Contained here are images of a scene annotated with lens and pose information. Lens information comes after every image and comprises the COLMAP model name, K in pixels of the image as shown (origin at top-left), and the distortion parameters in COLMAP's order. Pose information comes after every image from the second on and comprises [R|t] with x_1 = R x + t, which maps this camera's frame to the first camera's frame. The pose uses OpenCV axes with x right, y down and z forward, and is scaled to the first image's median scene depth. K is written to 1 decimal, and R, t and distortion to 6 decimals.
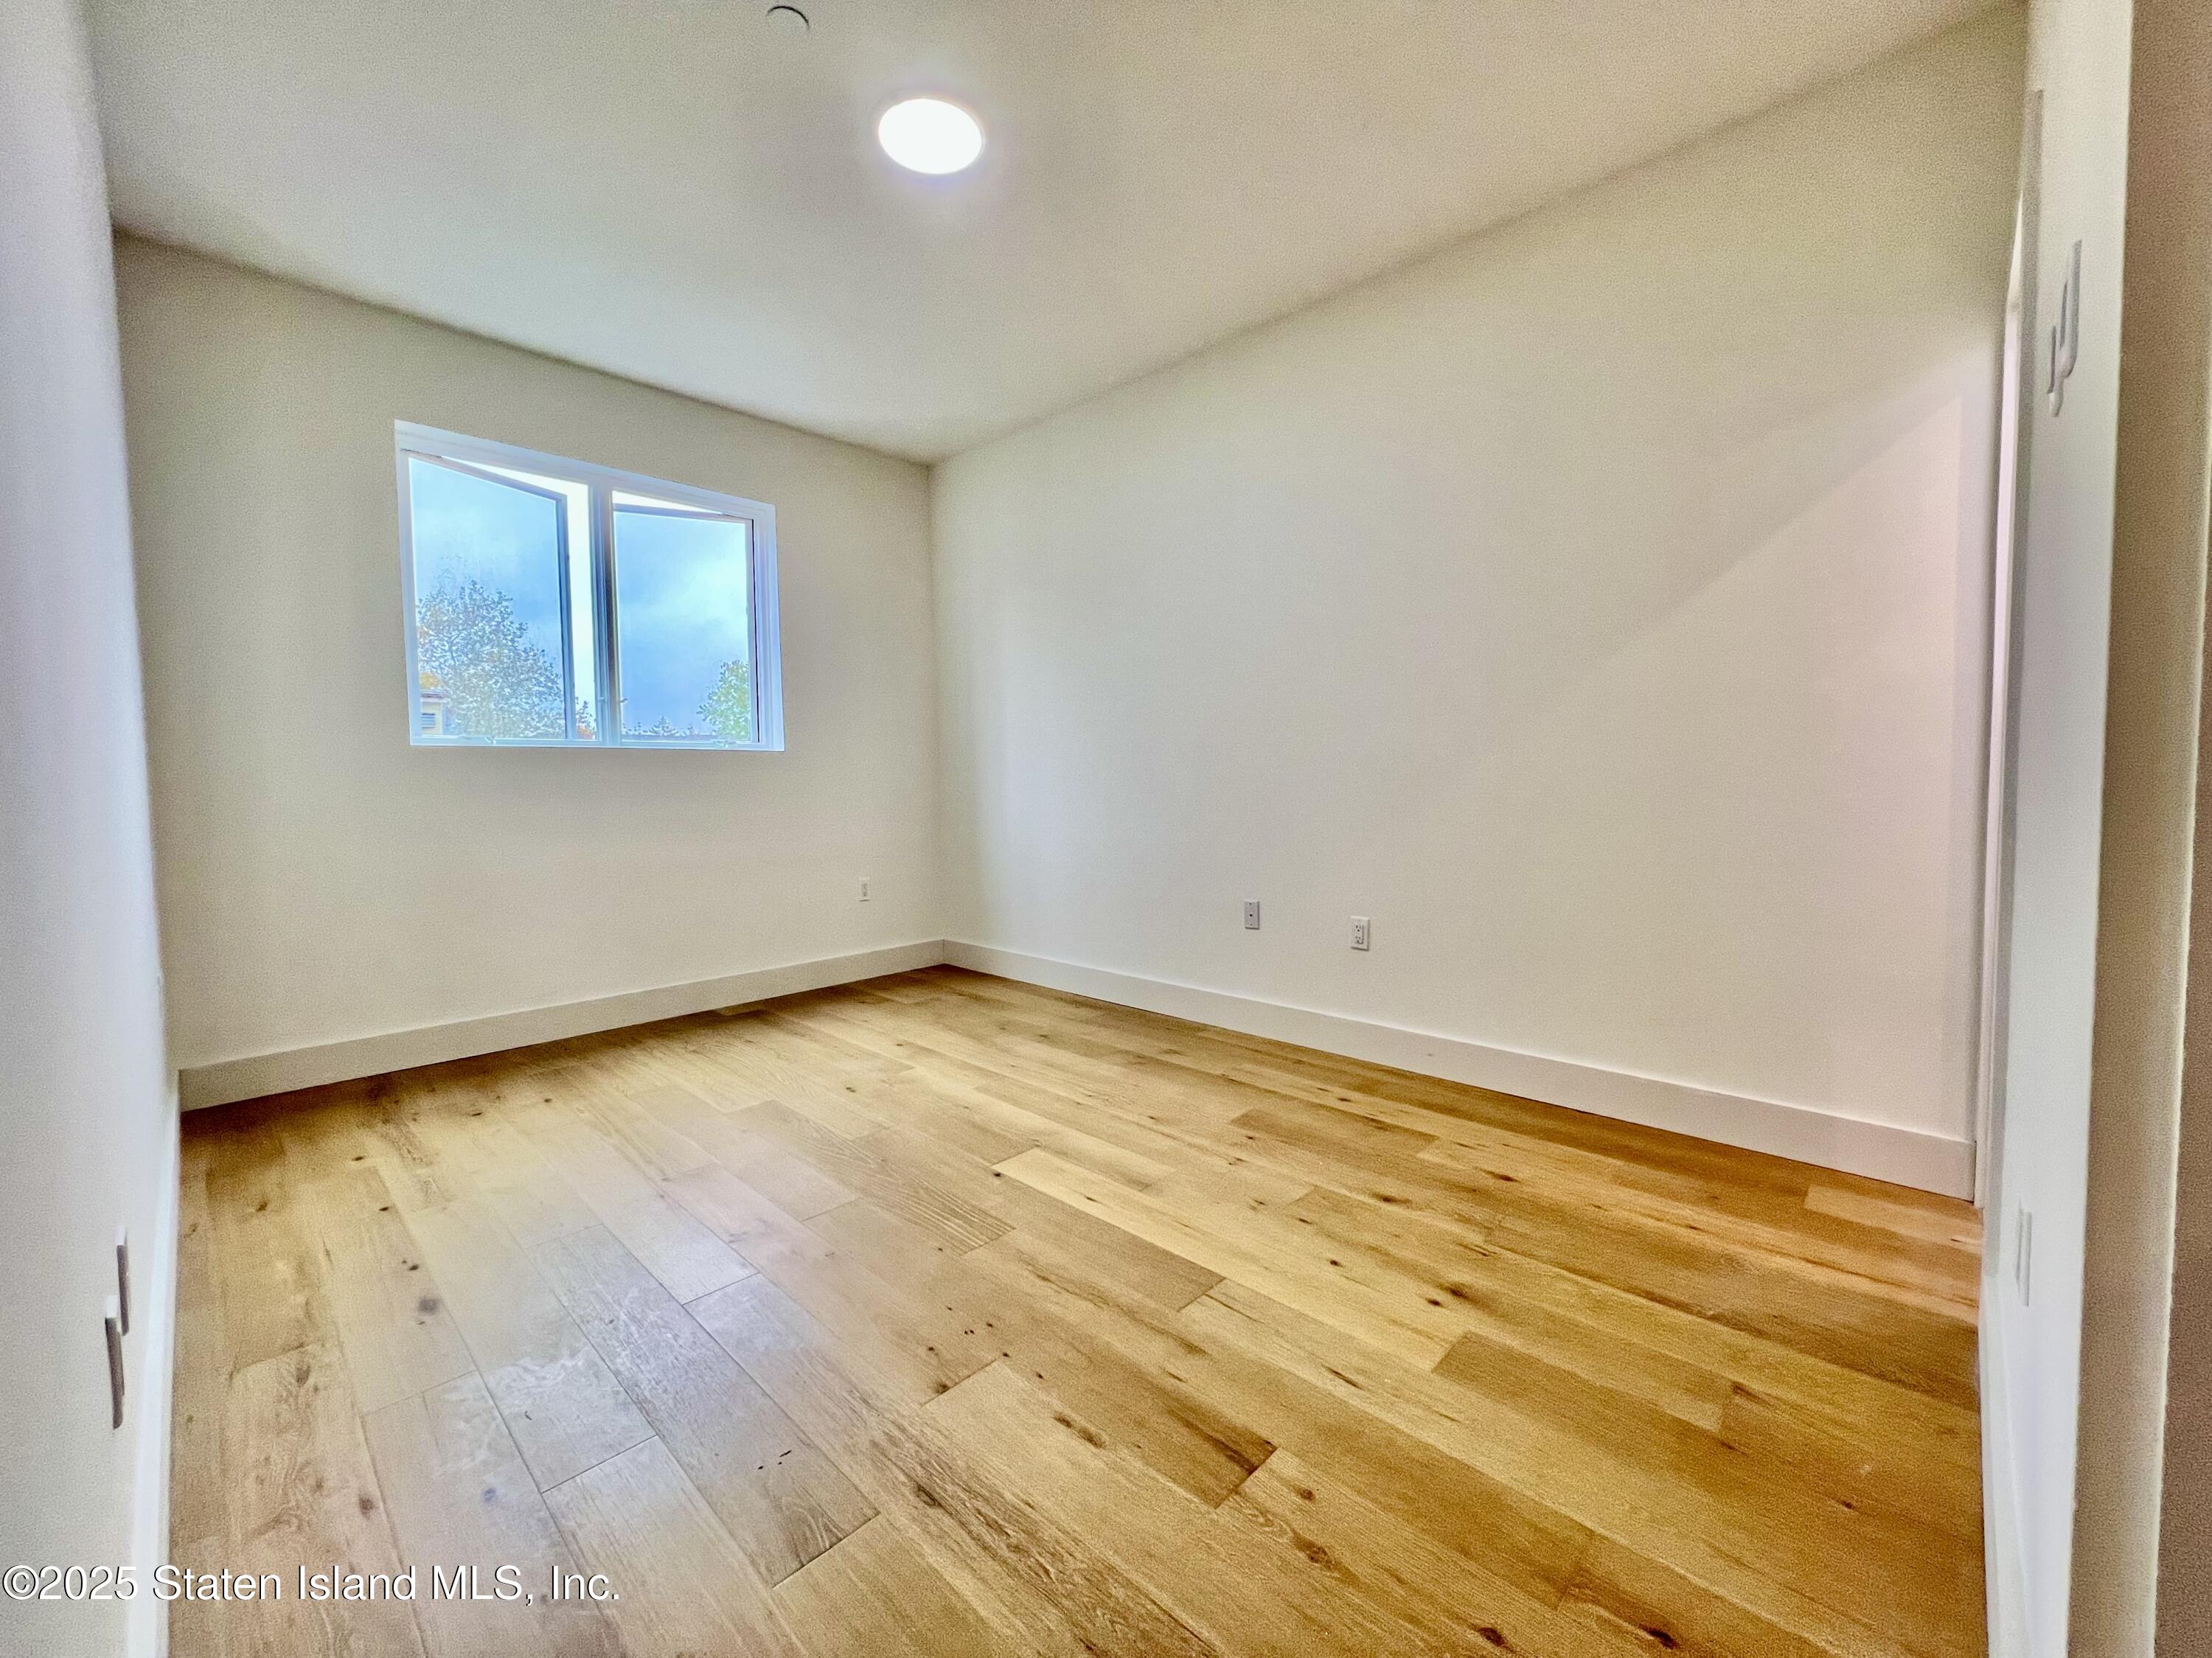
lens RADIAL K [[892.1, 0, 1106.0], [0, 892.1, 829.0], [0, 0, 1]] dist [-0.002711, 0.000377]
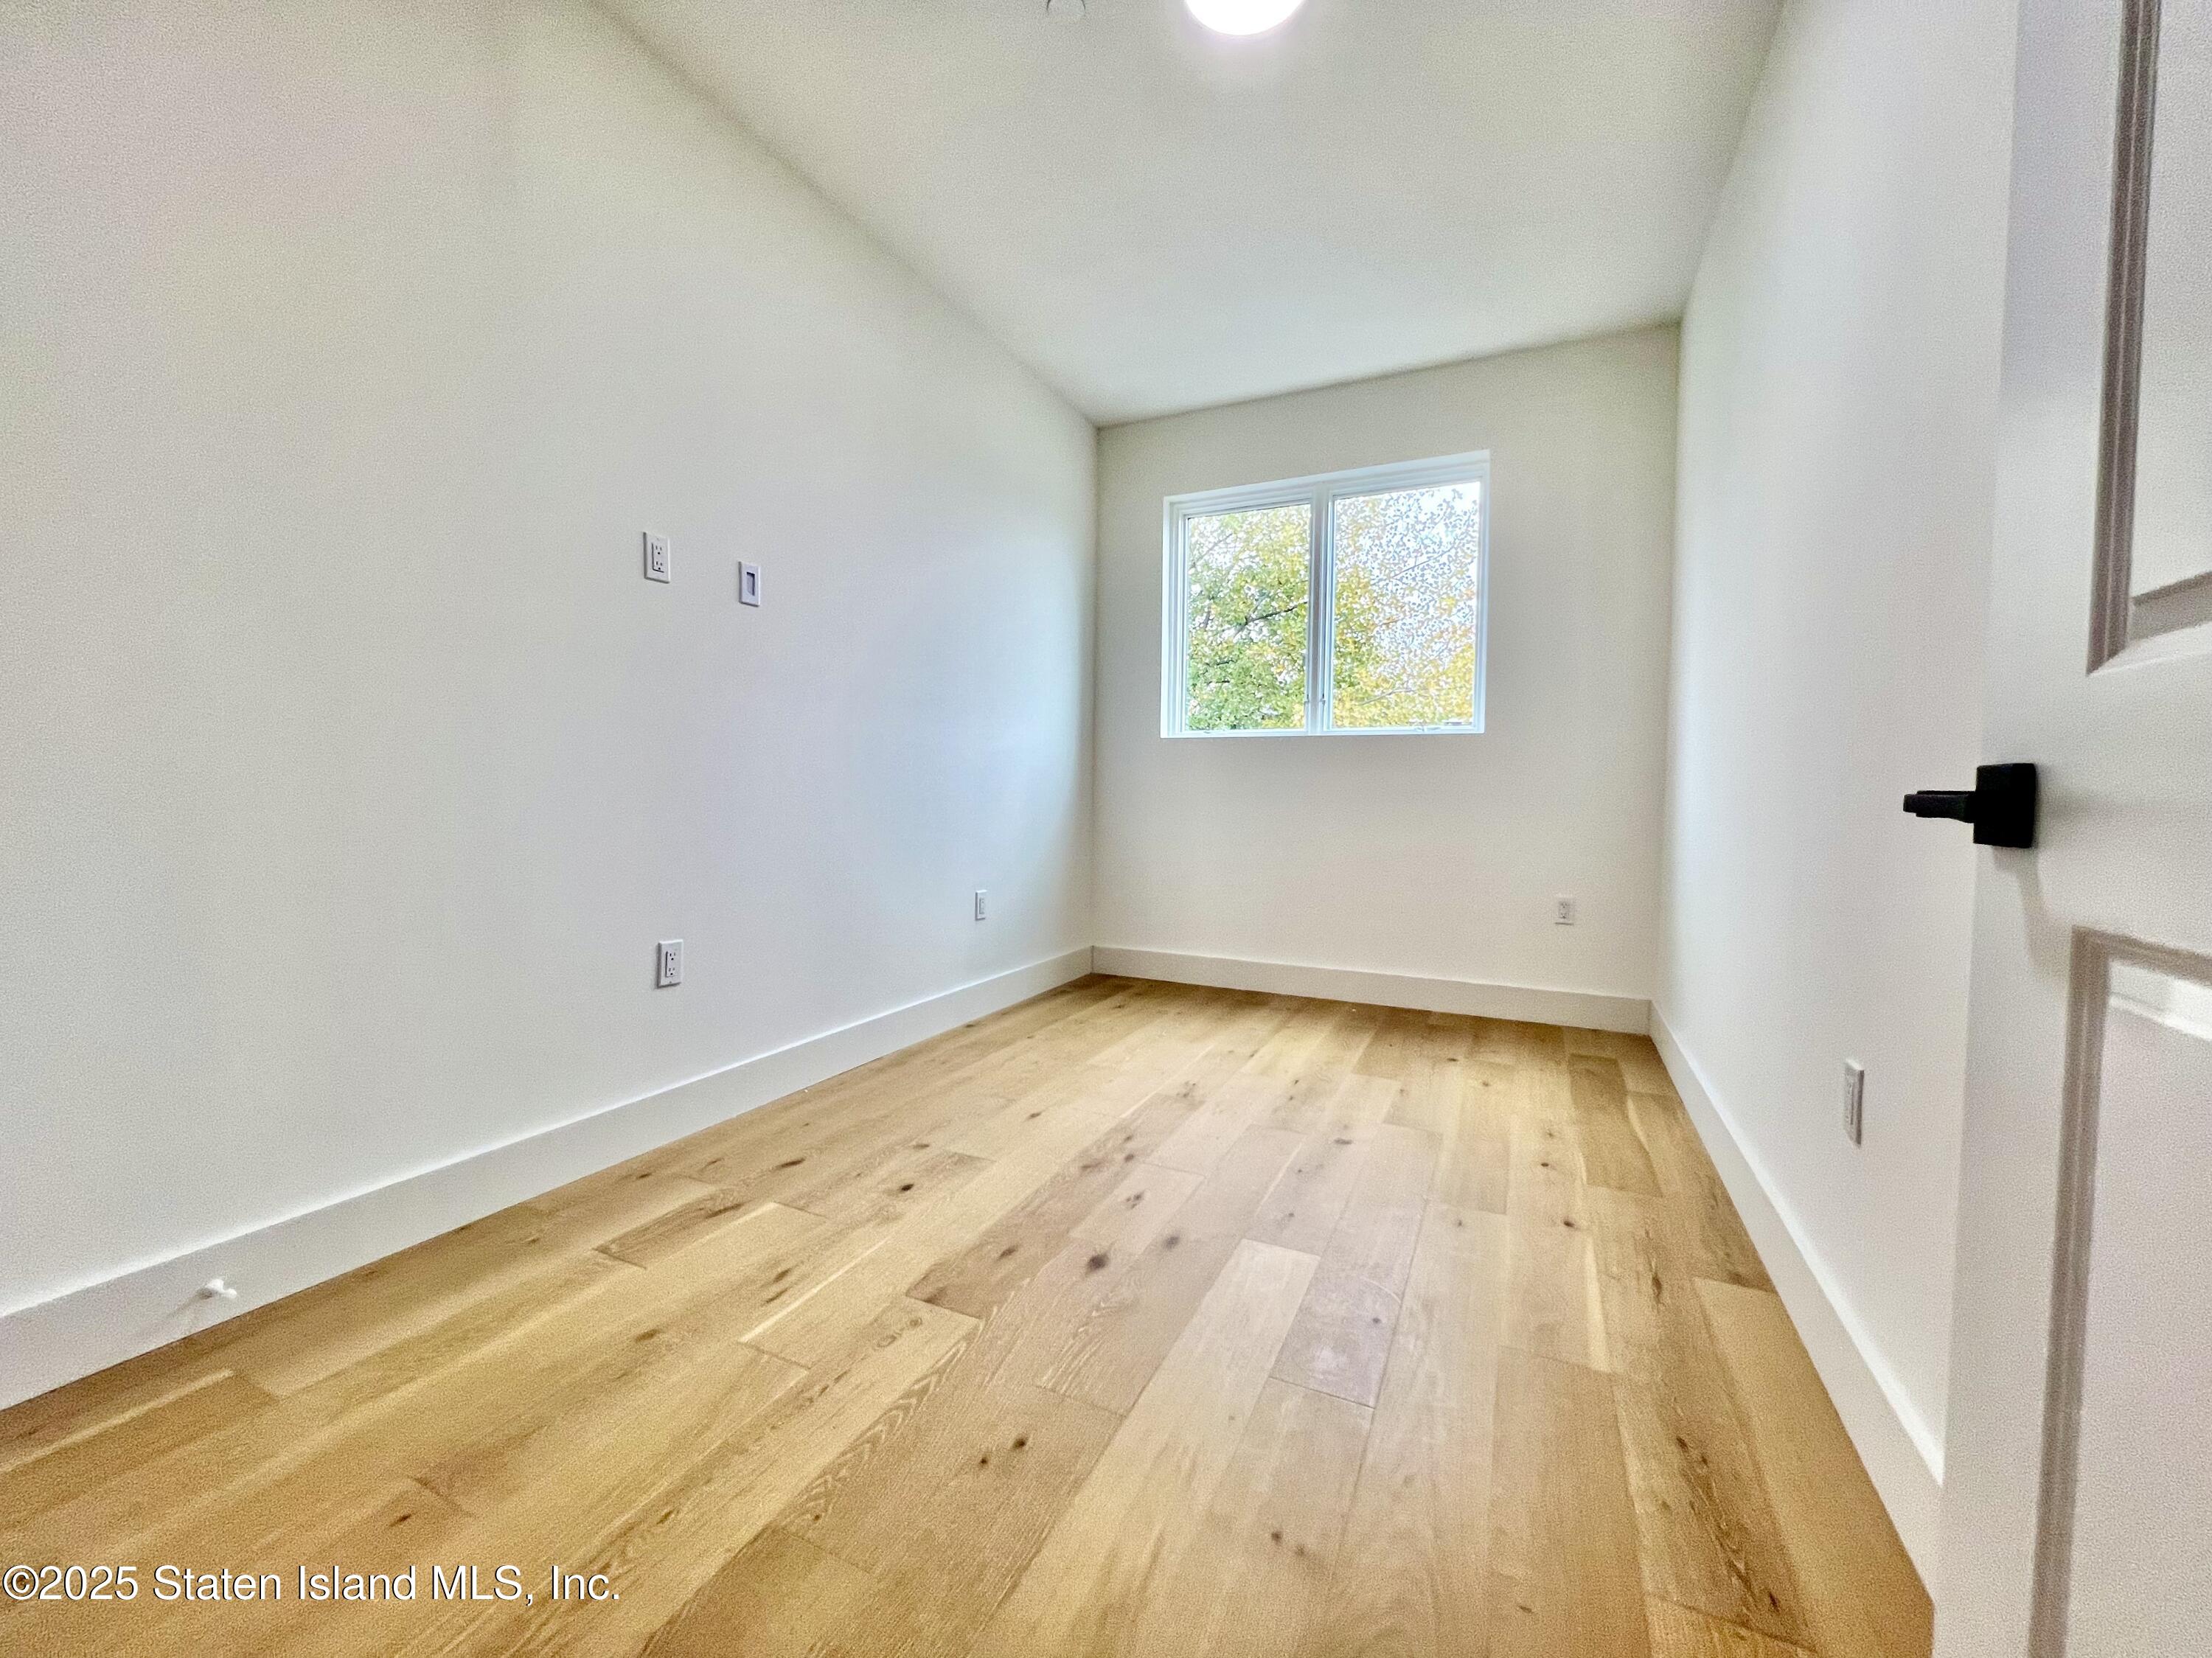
lens RADIAL K [[900.8, 0, 1111.0], [0, 900.8, 824.3], [0, 0, 1]] dist [-0.000046, 0.000149]
pose [[0.327092, 0.061985, -0.942957, 0.603181], [-0.060479, 0.997174, 0.044570, -0.030370], [0.943055, 0.042451, 0.329917, 0.665982]]
